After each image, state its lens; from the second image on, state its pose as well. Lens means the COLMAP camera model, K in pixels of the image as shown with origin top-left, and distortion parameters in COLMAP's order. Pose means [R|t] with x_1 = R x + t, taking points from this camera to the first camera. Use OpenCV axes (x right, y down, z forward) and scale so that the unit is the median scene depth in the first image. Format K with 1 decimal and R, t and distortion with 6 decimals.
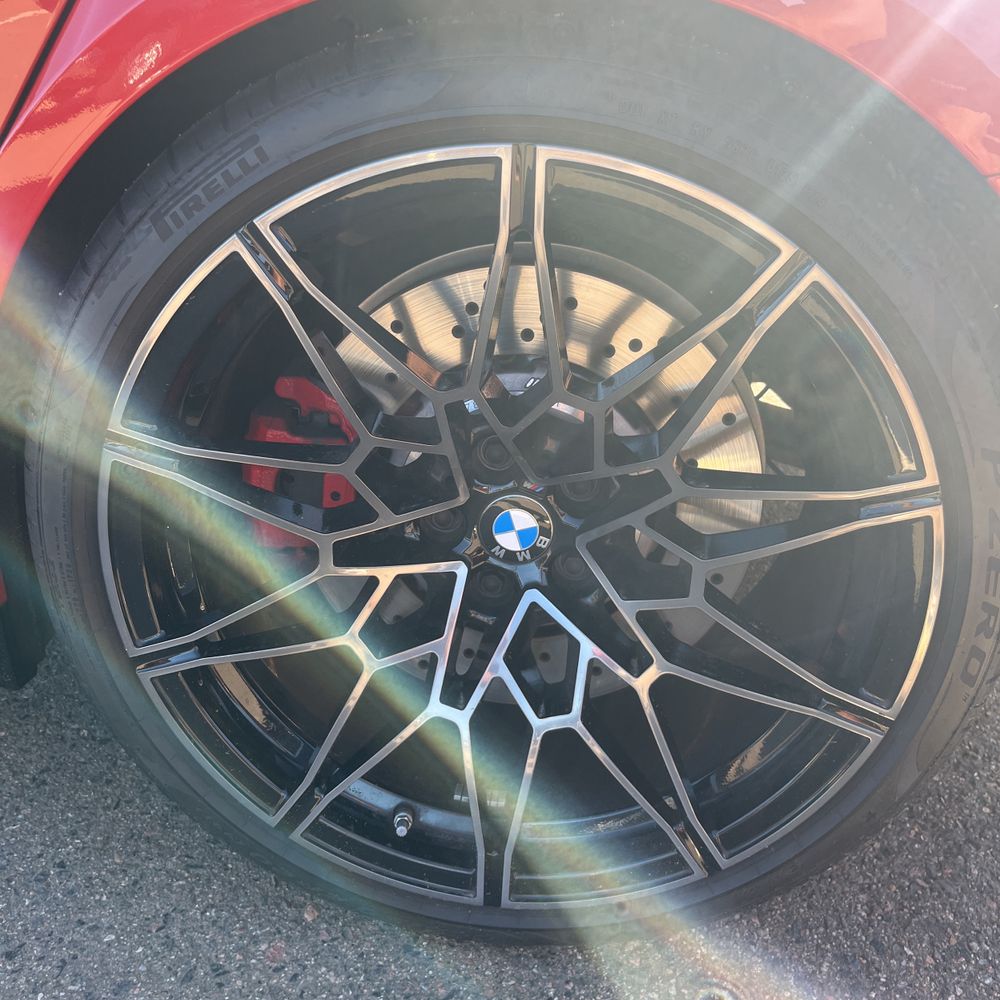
lens RADIAL K [[1043.3, 0, 500.0], [0, 1043.3, 500.0], [0, 0, 1]] dist [0.012680, 0.012285]
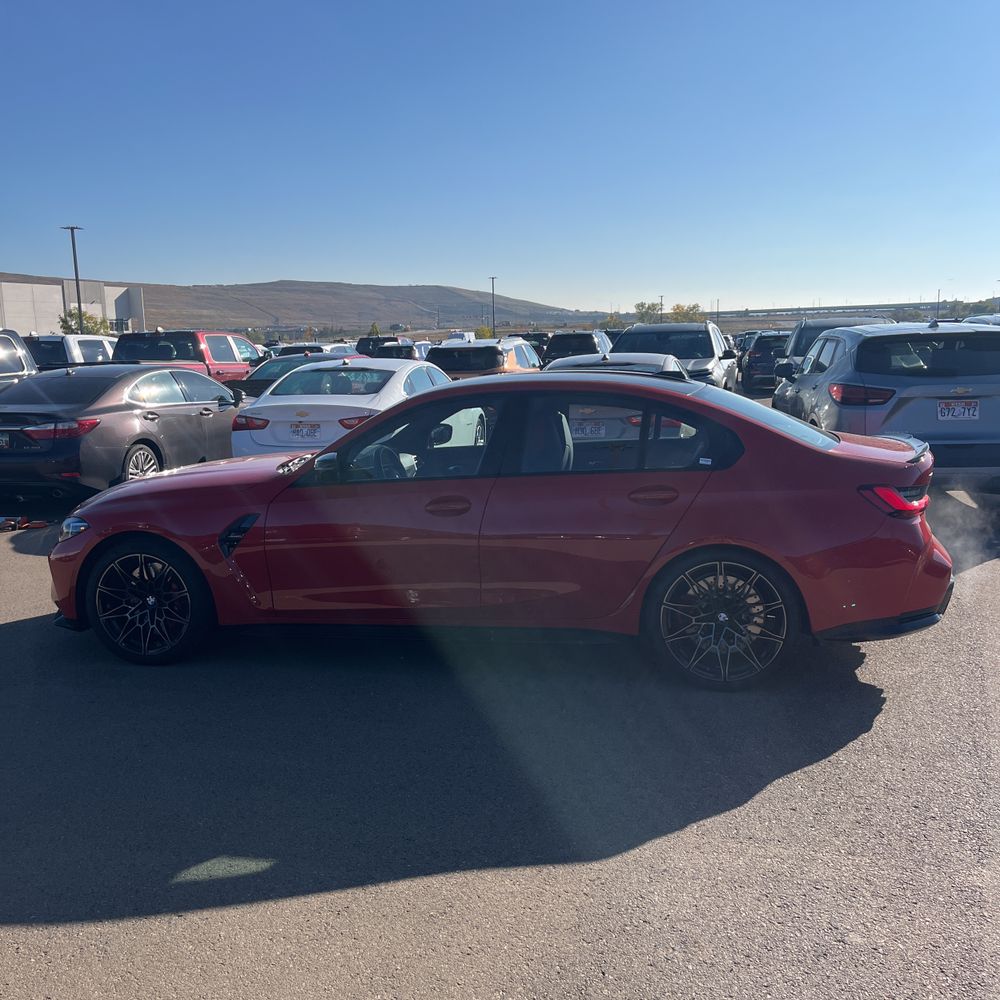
lens RADIAL K [[1017.4, 0, 500.0], [0, 1017.4, 500.0], [0, 0, 1]] dist [0.037463, -0.017172]
pose [[0.989541, -0.075865, -0.122695, -0.504218], [0.038455, 0.958490, -0.282519, 1.039226], [0.139035, 0.274846, 0.951383, -5.228784]]
